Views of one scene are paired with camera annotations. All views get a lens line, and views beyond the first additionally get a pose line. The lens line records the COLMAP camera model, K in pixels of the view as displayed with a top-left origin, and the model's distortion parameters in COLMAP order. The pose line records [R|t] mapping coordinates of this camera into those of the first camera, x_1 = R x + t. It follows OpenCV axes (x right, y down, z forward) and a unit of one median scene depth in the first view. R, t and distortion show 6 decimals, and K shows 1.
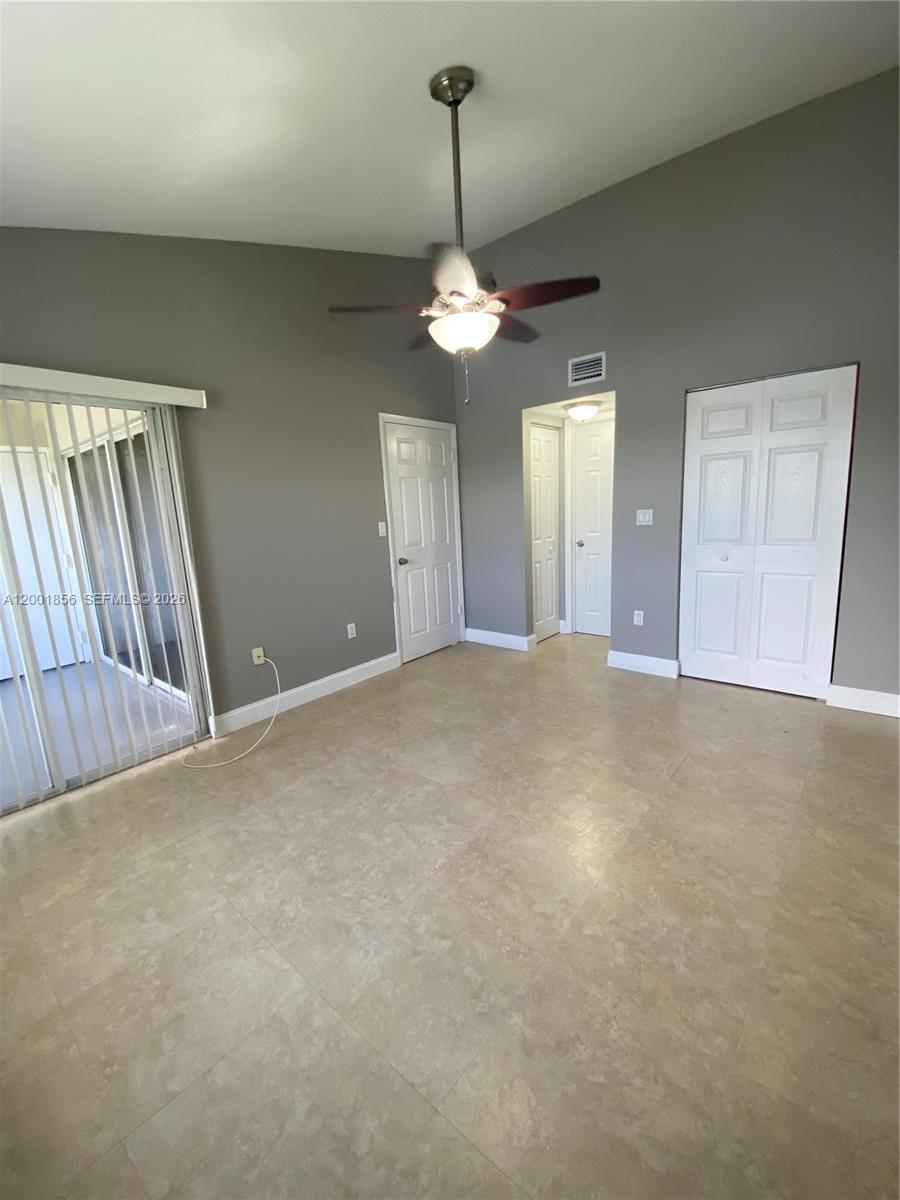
lens RADIAL K [[492.6, 0, 450.8], [0, 492.6, 600.8], [0, 0, 1]] dist [-0.020012, -0.000703]
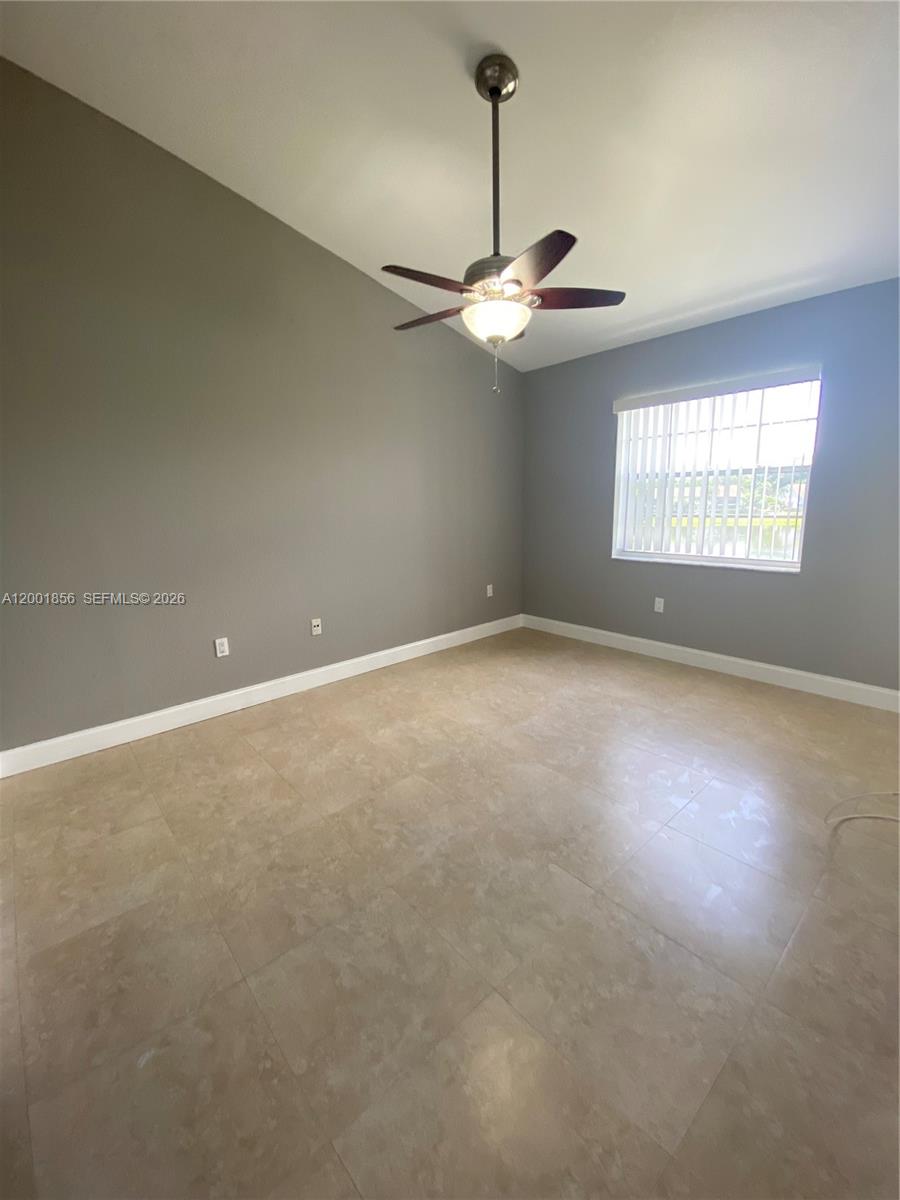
lens RADIAL K [[492.6, 0, 448.5], [0, 492.6, 600.7], [0, 0, 1]] dist [-0.020012, -0.000703]
pose [[-0.987015, 0.047685, 0.153390, -0.003254], [0.102426, 0.922434, 0.372323, -0.363476], [-0.123738, 0.383200, -0.915340, 1.979190]]
